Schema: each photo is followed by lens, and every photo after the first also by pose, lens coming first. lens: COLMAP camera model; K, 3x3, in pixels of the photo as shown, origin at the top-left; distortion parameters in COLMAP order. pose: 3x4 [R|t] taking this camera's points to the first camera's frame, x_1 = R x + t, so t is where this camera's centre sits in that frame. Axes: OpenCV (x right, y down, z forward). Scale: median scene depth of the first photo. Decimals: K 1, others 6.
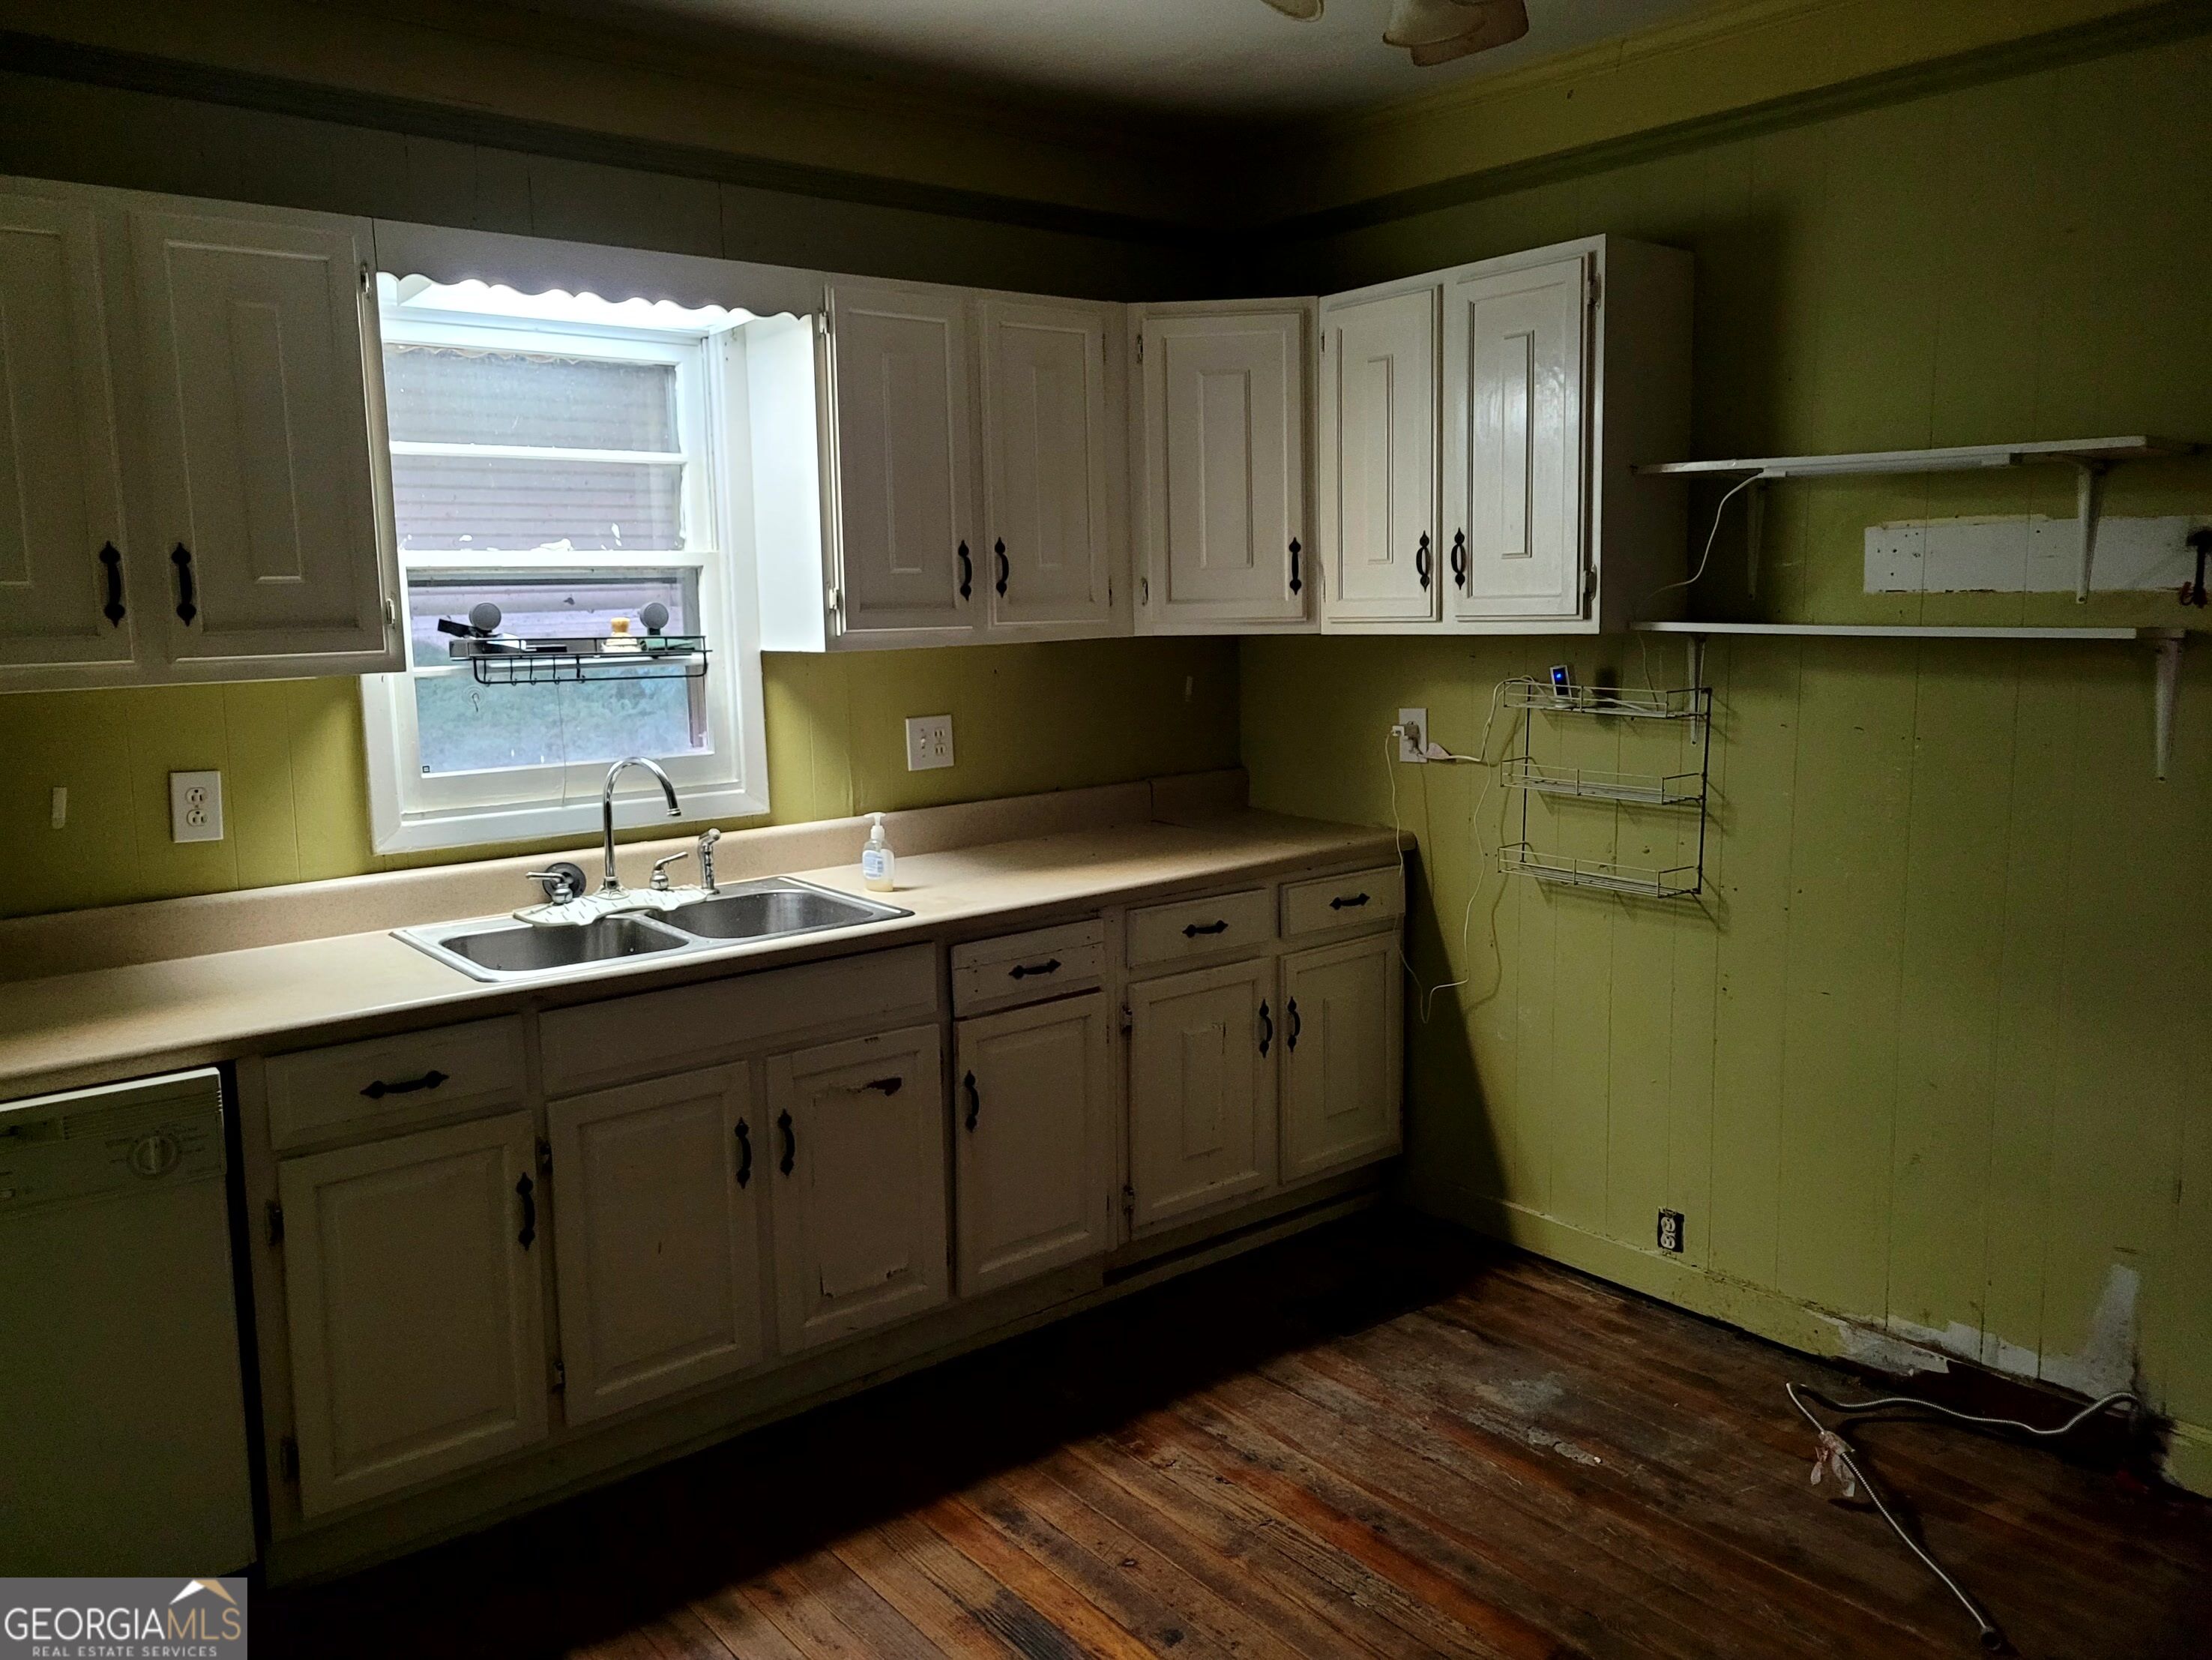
lens RADIAL K [[1702.4, 0, 1113.9], [0, 1702.4, 811.8], [0, 0, 1]] dist [0.036846, -0.017975]
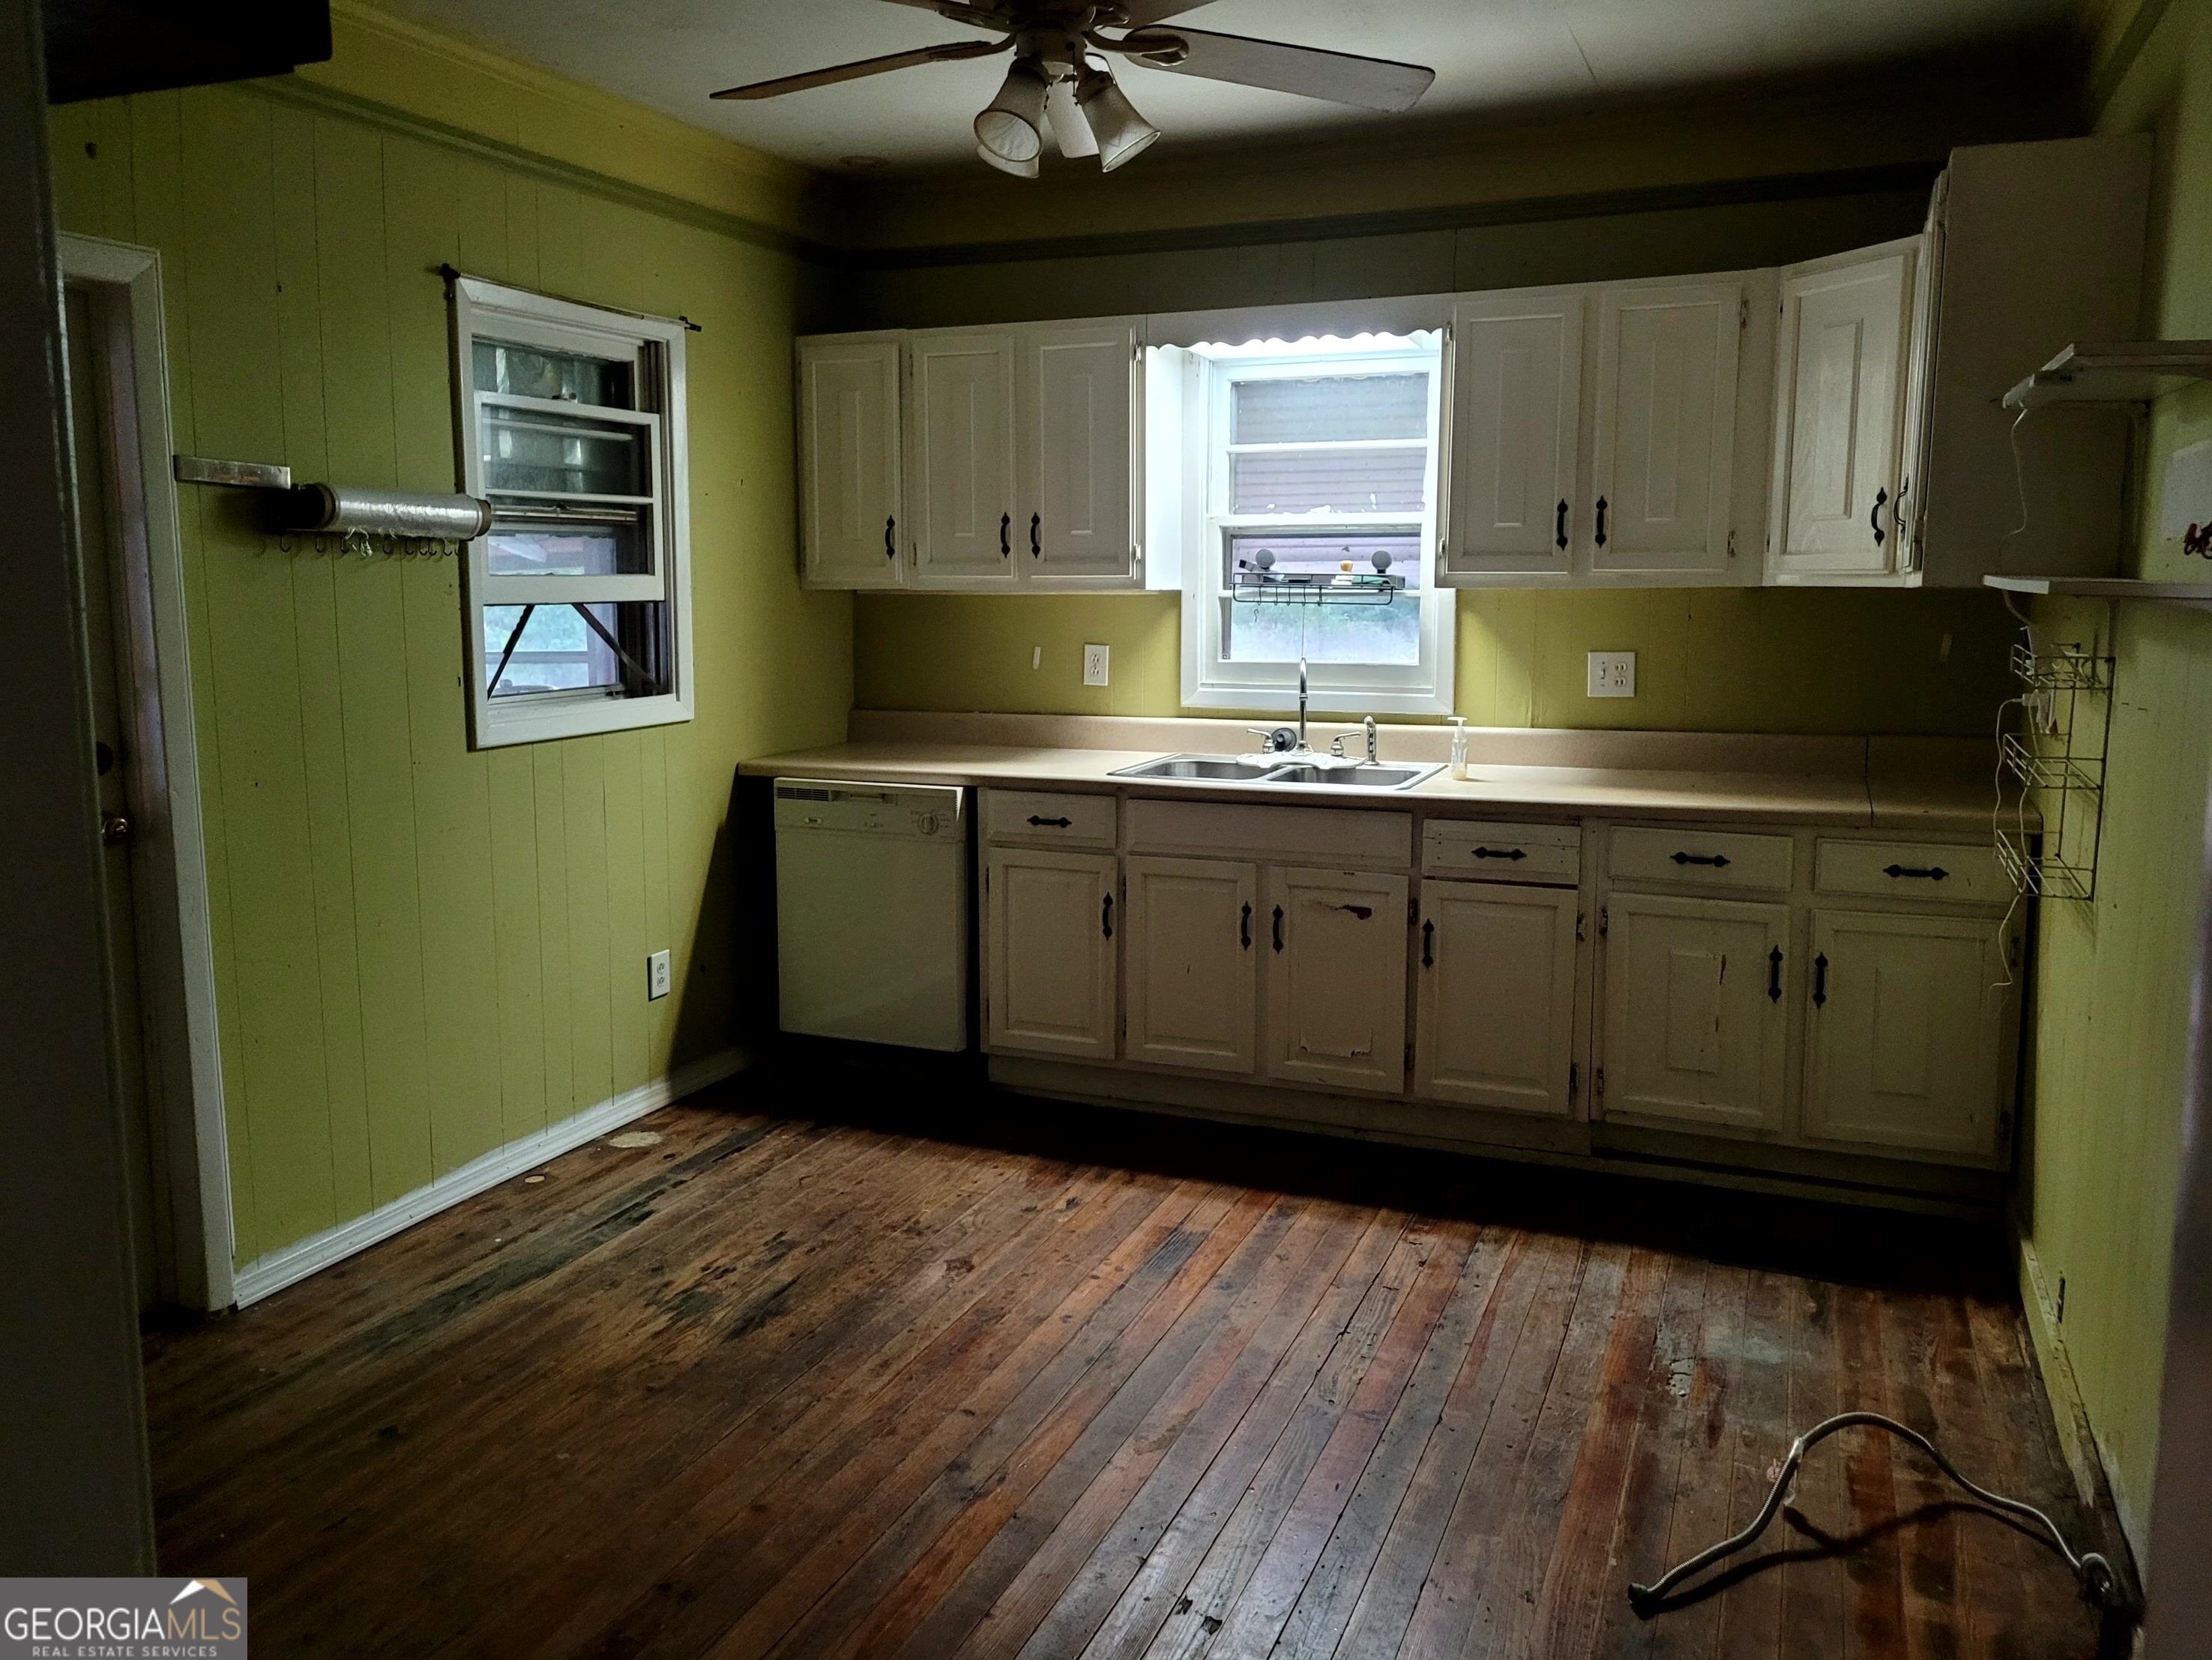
lens RADIAL K [[1702.4, 0, 1114.8], [0, 1702.4, 828.0], [0, 0, 1]] dist [0.036846, -0.017975]
pose [[0.462632, 0.146853, -0.874303, 0.904620], [-0.125712, 0.987087, 0.099277, -0.012184], [0.877592, 0.063981, 0.475120, 0.184402]]
